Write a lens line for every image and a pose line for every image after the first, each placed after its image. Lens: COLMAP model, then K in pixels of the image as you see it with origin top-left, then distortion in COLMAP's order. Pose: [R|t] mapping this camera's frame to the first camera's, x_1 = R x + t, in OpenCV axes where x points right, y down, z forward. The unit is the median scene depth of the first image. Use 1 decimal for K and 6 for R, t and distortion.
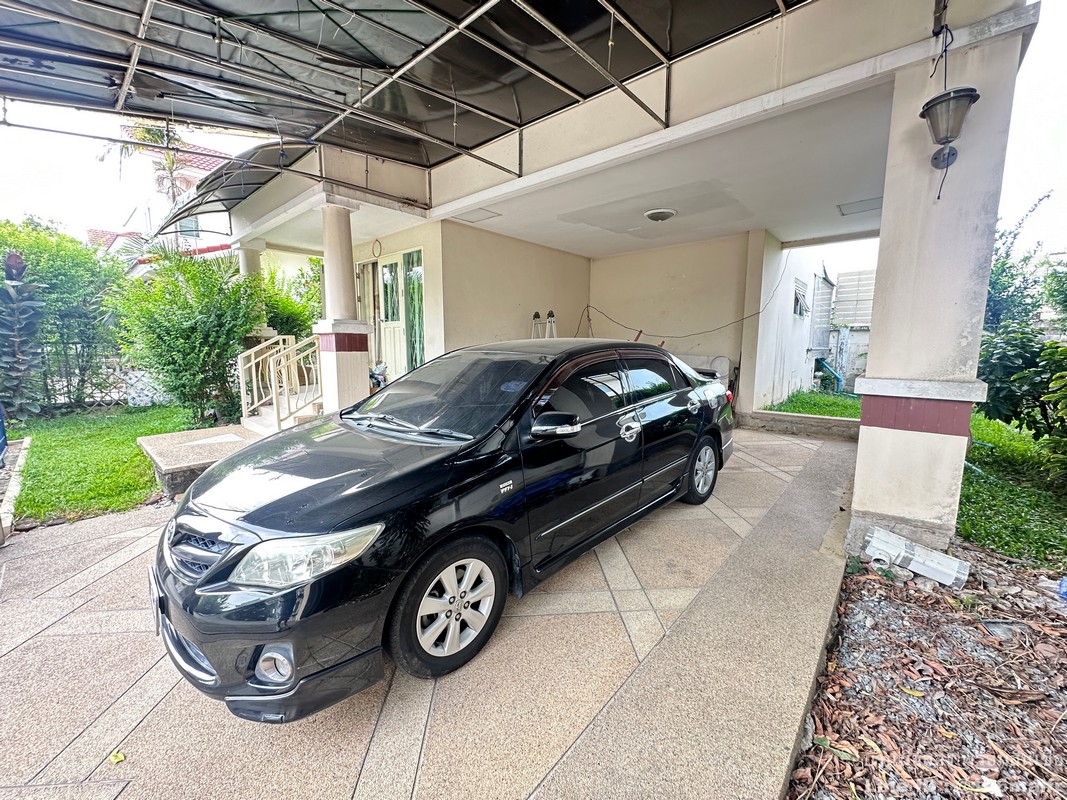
lens RADIAL K [[428.0, 0, 539.2], [0, 428.0, 404.8], [0, 0, 1]] dist [-0.003377, 0.000923]
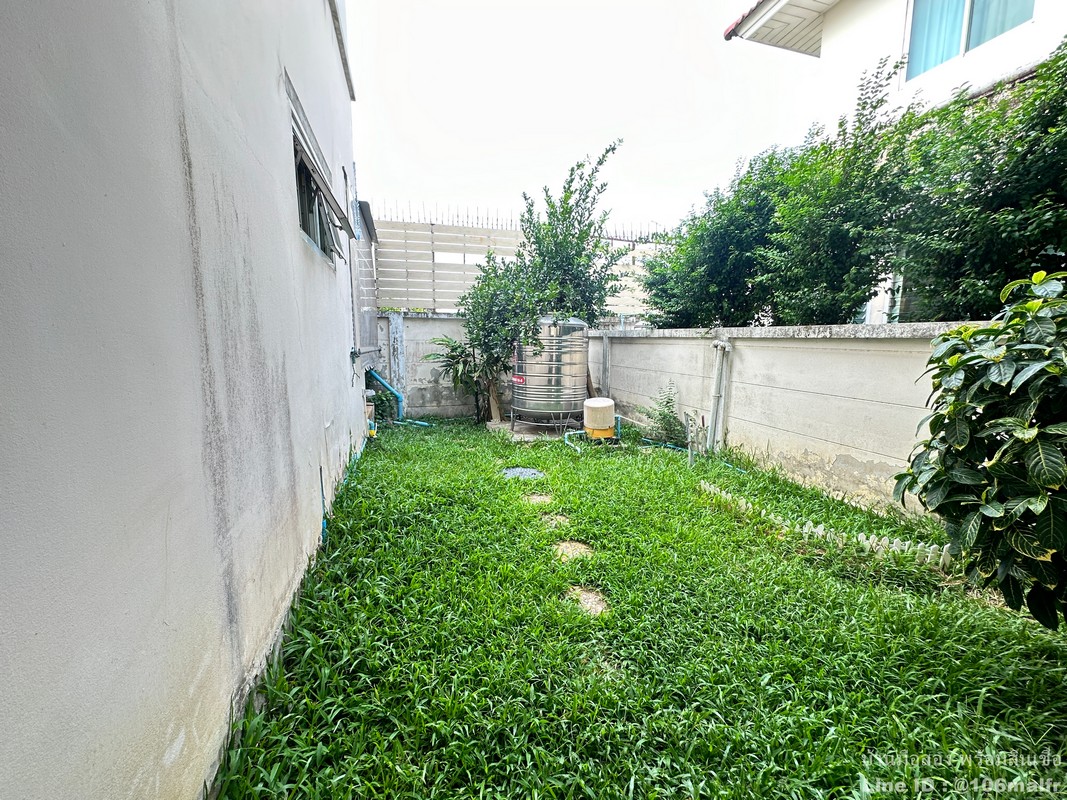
lens RADIAL K [[428.0, 0, 536.3], [0, 428.0, 404.0], [0, 0, 1]] dist [-0.003377, 0.000923]
pose [[0.541294, -0.116542, 0.832718, 0.335489], [0.108986, 0.991718, 0.067949, -0.080516], [-0.833740, 0.053974, 0.549513, 0.562668]]
